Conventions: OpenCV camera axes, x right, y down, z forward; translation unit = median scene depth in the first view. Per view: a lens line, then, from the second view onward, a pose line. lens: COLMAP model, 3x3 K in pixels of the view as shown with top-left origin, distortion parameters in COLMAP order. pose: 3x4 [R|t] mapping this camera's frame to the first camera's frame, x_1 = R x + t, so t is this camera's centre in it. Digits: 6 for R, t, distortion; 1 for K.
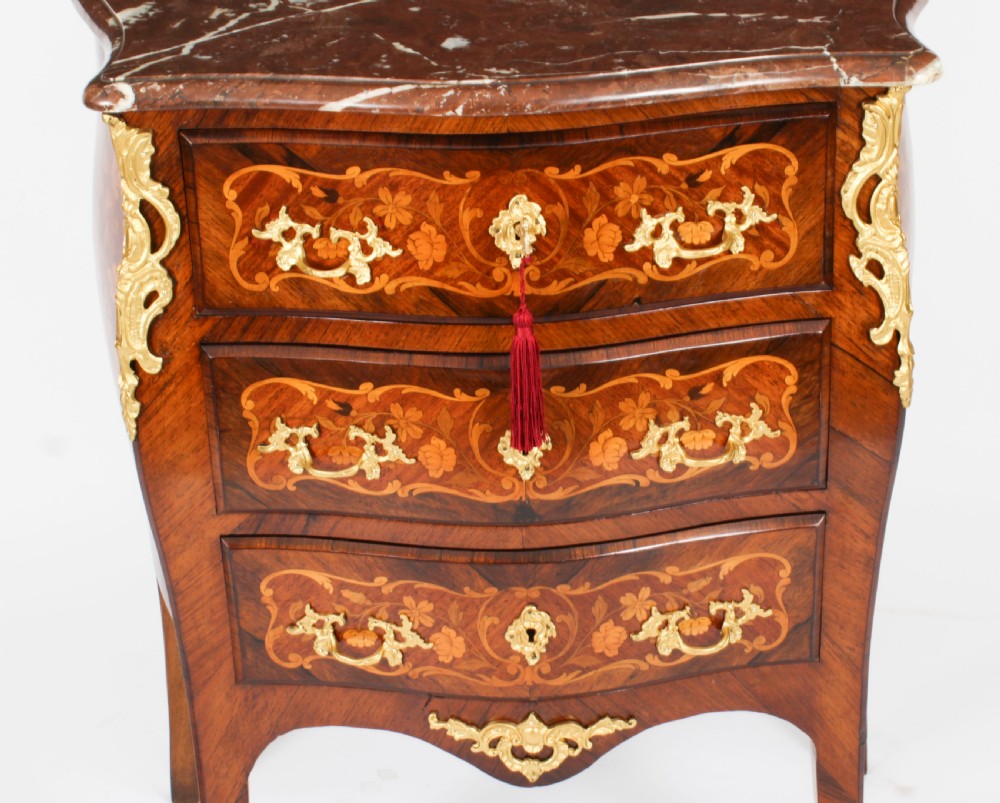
lens RADIAL K [[2498.1, 0, 538.9], [0, 2498.1, 398.6], [0, 0, 1]] dist [-0.039276, -0.097047]
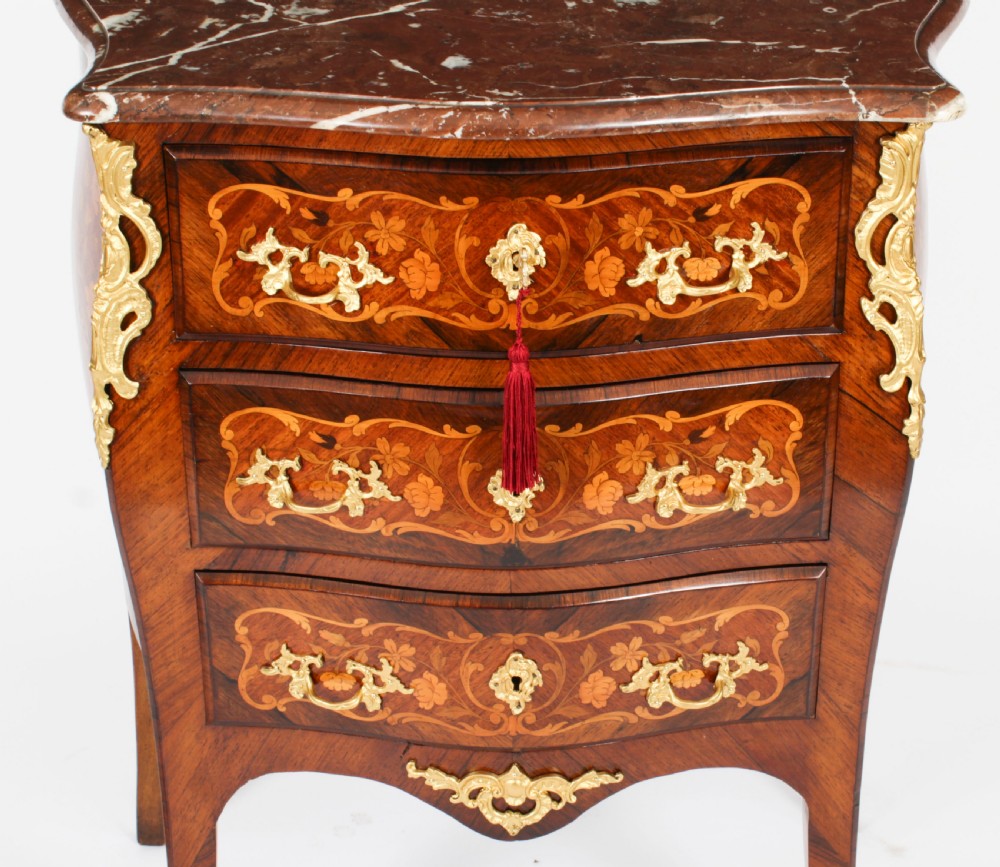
lens RADIAL K [[2486.3, 0, 563.1], [0, 2486.3, 434.1], [0, 0, 1]] dist [-0.029148, 0.042425]
pose [[0.999415, 0.030570, 0.015320, -0.002823], [-0.030621, 0.999526, 0.003071, -0.004481], [-0.015219, -0.003538, 0.999878, 0.048606]]
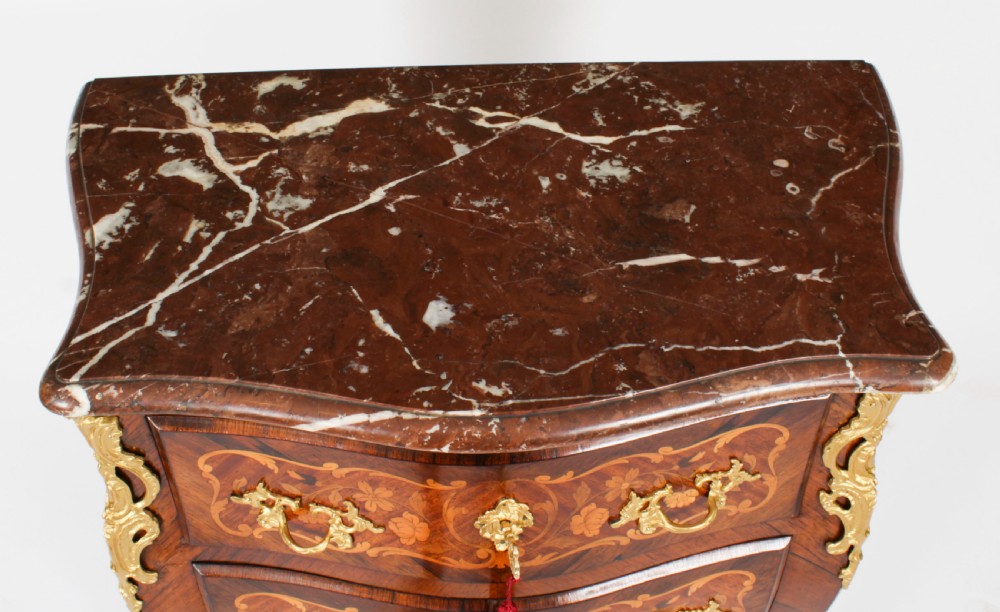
lens RADIAL K [[1105.9, 0, 473.6], [0, 1105.9, 265.1], [0, 0, 1]] dist [-0.186732, 0.205830]
pose [[0.999754, 0.009630, 0.019979, -0.028200], [-0.014713, 0.962036, 0.272525, -0.265474], [-0.016596, -0.272752, 0.961941, 0.596356]]
